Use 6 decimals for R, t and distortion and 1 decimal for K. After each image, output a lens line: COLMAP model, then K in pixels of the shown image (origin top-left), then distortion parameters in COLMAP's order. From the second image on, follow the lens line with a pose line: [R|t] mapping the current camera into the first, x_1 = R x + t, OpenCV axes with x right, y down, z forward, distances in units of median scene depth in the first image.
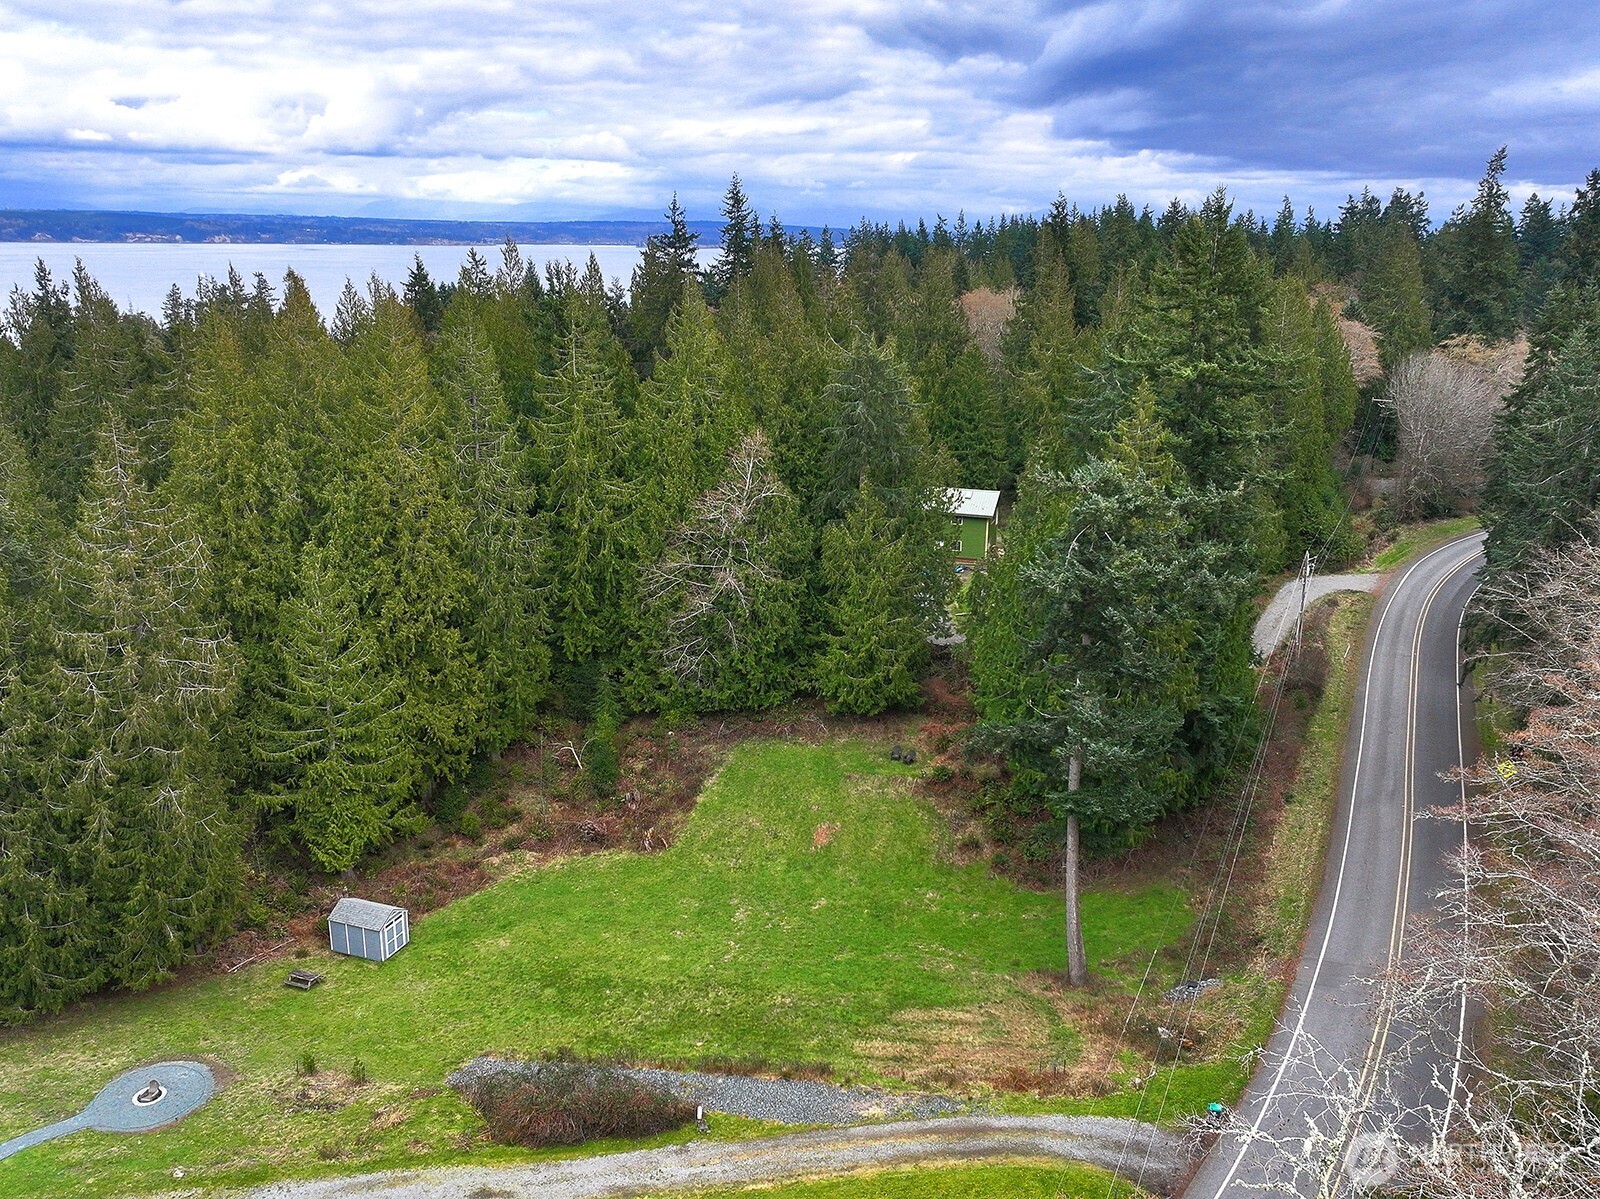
lens RADIAL K [[1292.5, 0, 800.0], [0, 1292.5, 599.5], [0, 0, 1]] dist [0.009096, -0.005525]
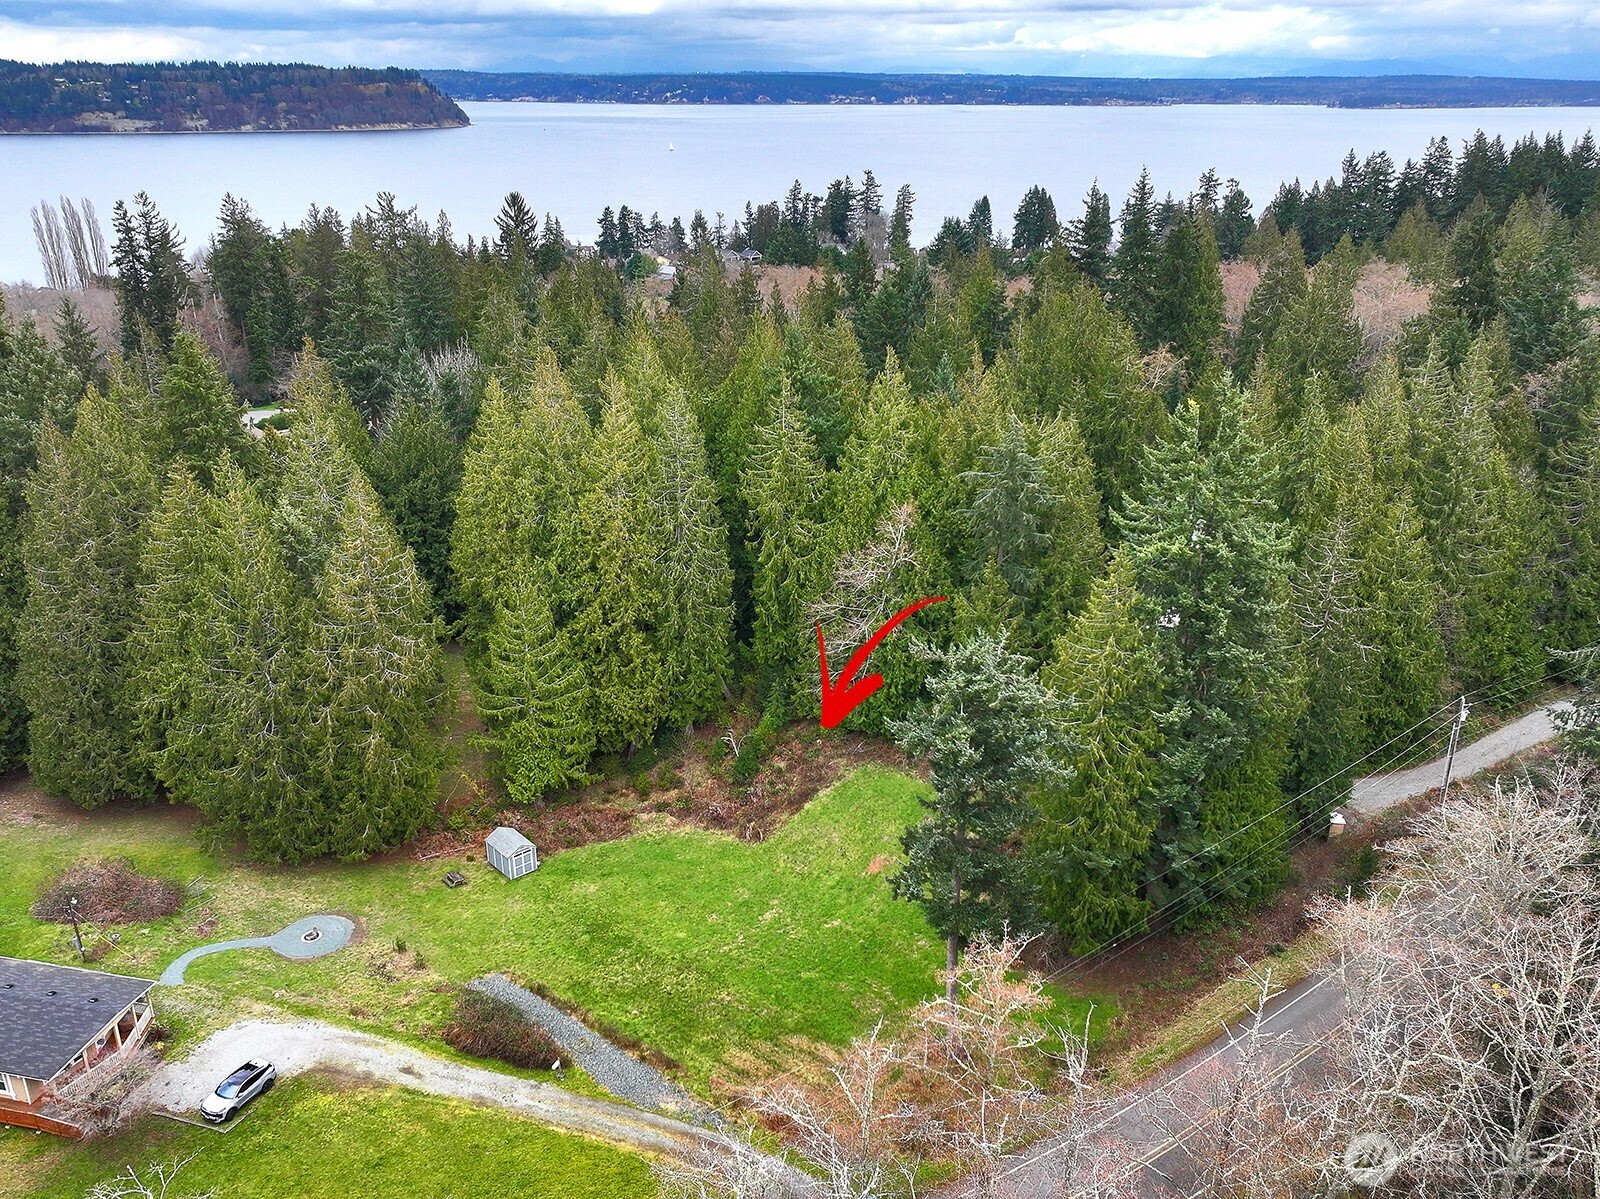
lens RADIAL K [[1292.5, 0, 800.0], [0, 1292.5, 599.5], [0, 0, 1]] dist [0.009096, -0.005525]
pose [[0.881227, 0.168819, -0.441520, 0.532795], [-0.123503, 0.983835, 0.129678, -0.243056], [0.456274, -0.059747, 0.887831, -0.073255]]
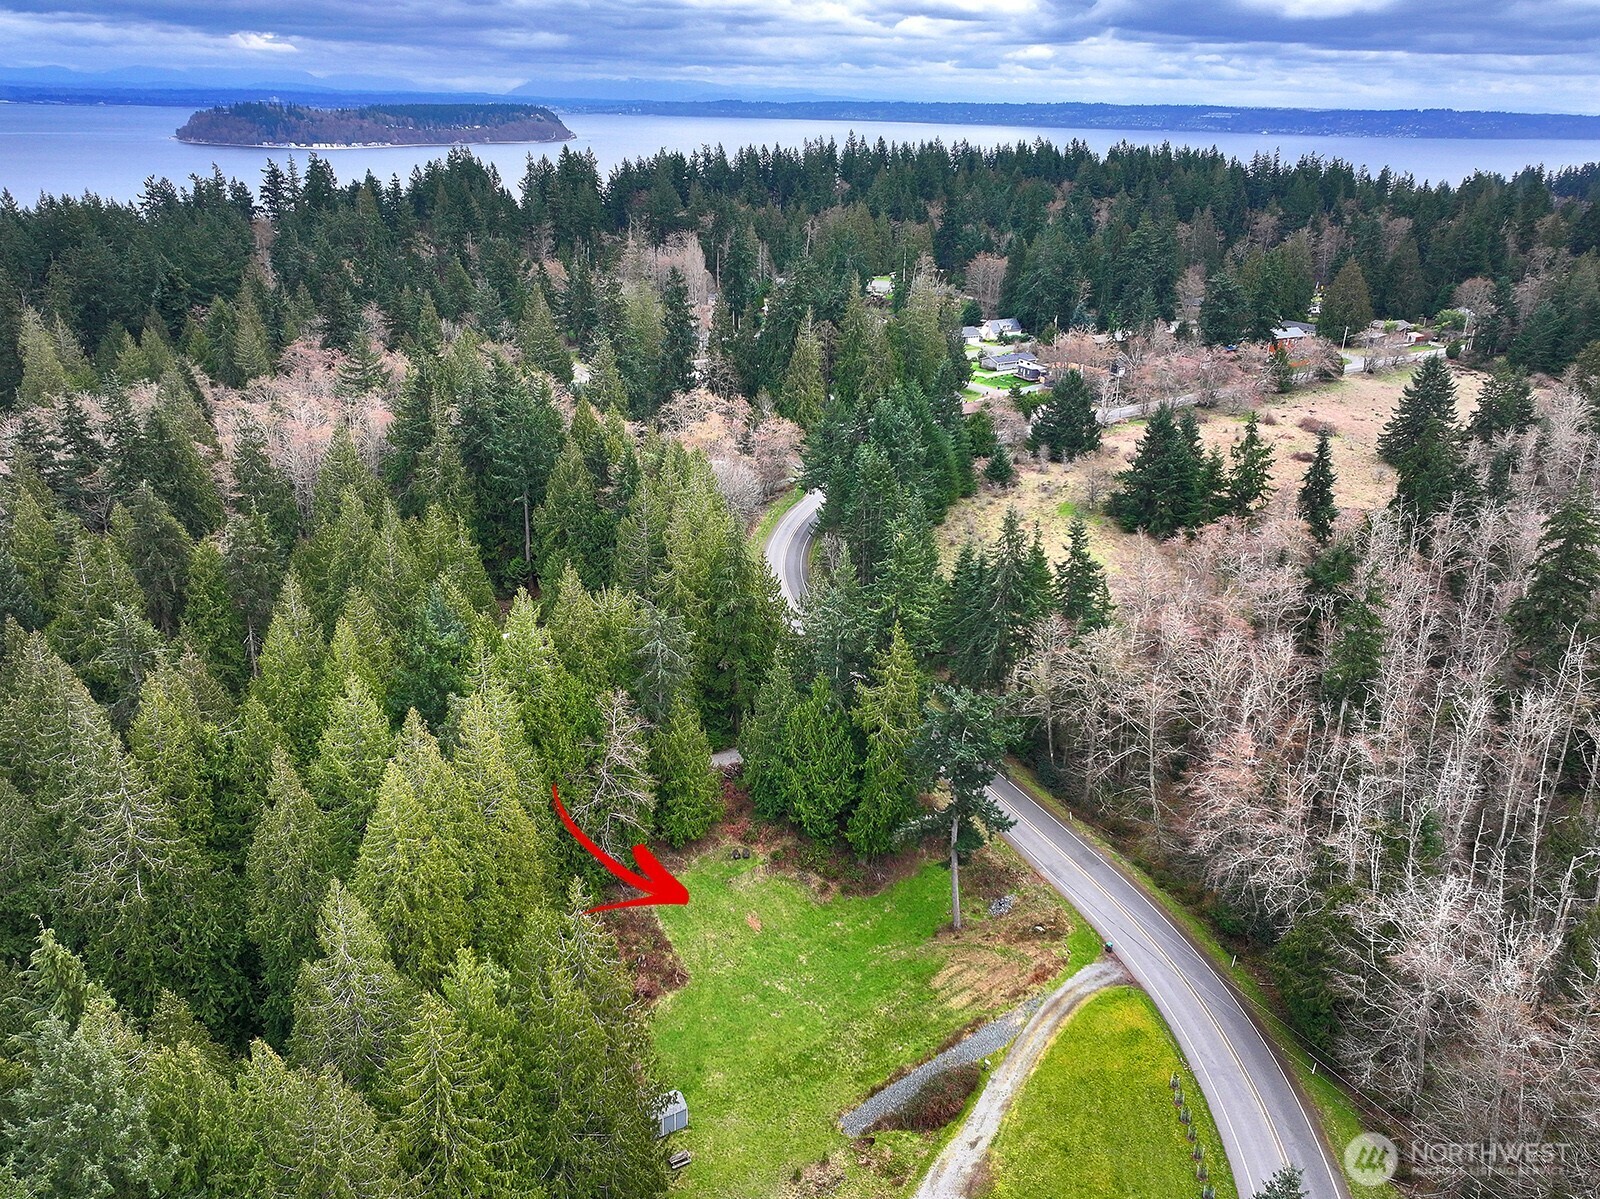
lens RADIAL K [[1292.5, 0, 800.0], [0, 1292.5, 599.5], [0, 0, 1]] dist [0.009096, -0.005525]
pose [[0.627940, -0.281825, 0.725442, -1.235707], [0.202967, 0.959176, 0.196940, -0.629460], [-0.751329, 0.023575, 0.659506, -0.146856]]
